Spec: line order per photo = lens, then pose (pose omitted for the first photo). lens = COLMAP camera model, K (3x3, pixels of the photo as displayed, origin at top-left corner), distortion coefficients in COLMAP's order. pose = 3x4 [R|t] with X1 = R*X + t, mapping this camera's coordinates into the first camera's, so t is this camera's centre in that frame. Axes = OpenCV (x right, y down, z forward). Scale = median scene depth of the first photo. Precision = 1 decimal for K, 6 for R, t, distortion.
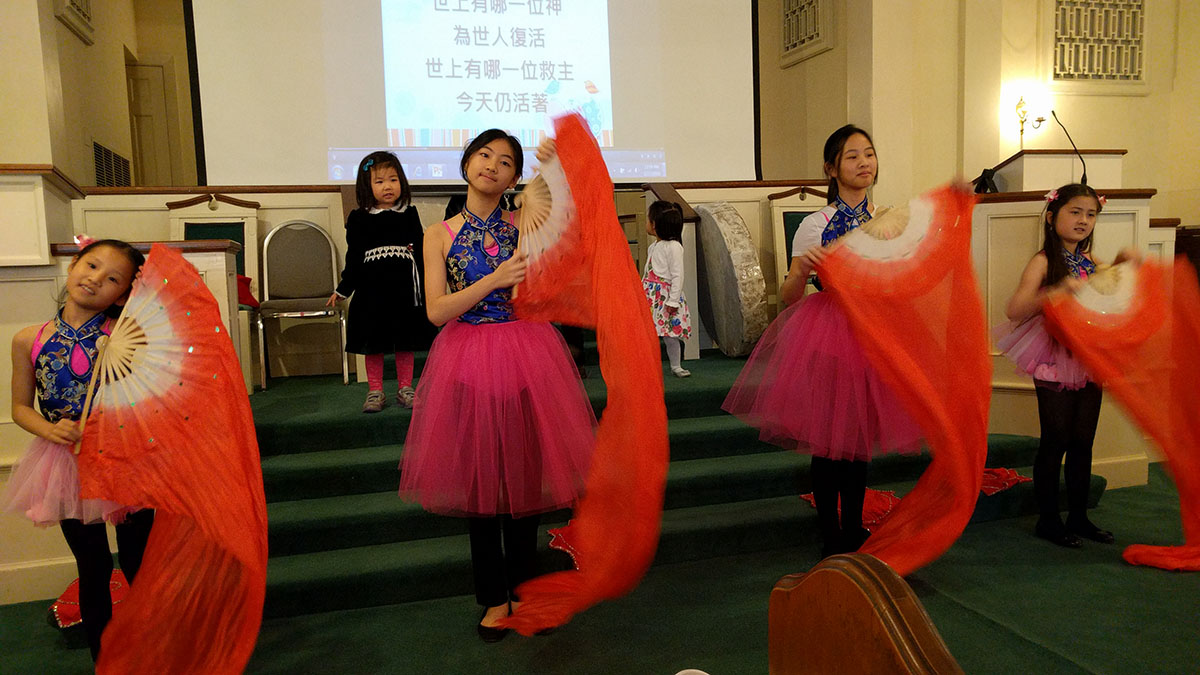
lens RADIAL K [[918.8, 0, 599.9], [0, 918.8, 337.6], [0, 0, 1]] dist [0.002078, 0.008976]
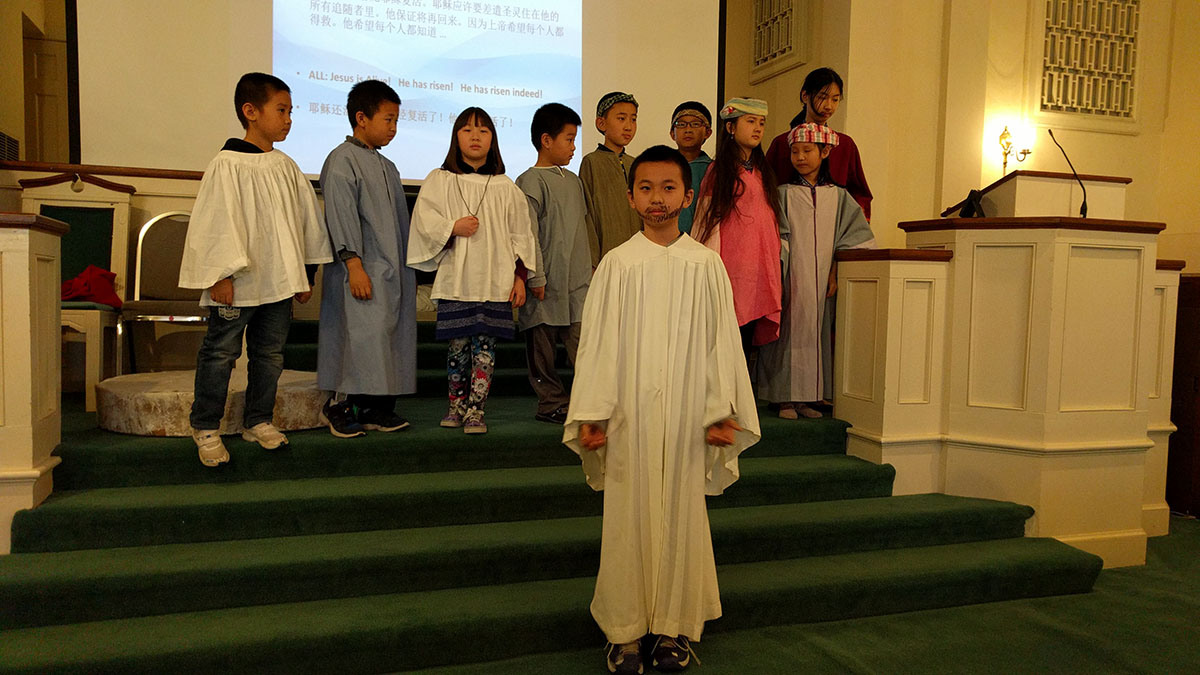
lens RADIAL K [[918.8, 0, 600.1], [0, 918.8, 336.9], [0, 0, 1]] dist [0.002078, 0.008976]
pose [[0.998164, 0.049854, 0.034395, 0.030229], [-0.048627, 0.998181, -0.035640, 0.001726], [-0.036109, 0.033902, 0.998773, 0.099701]]
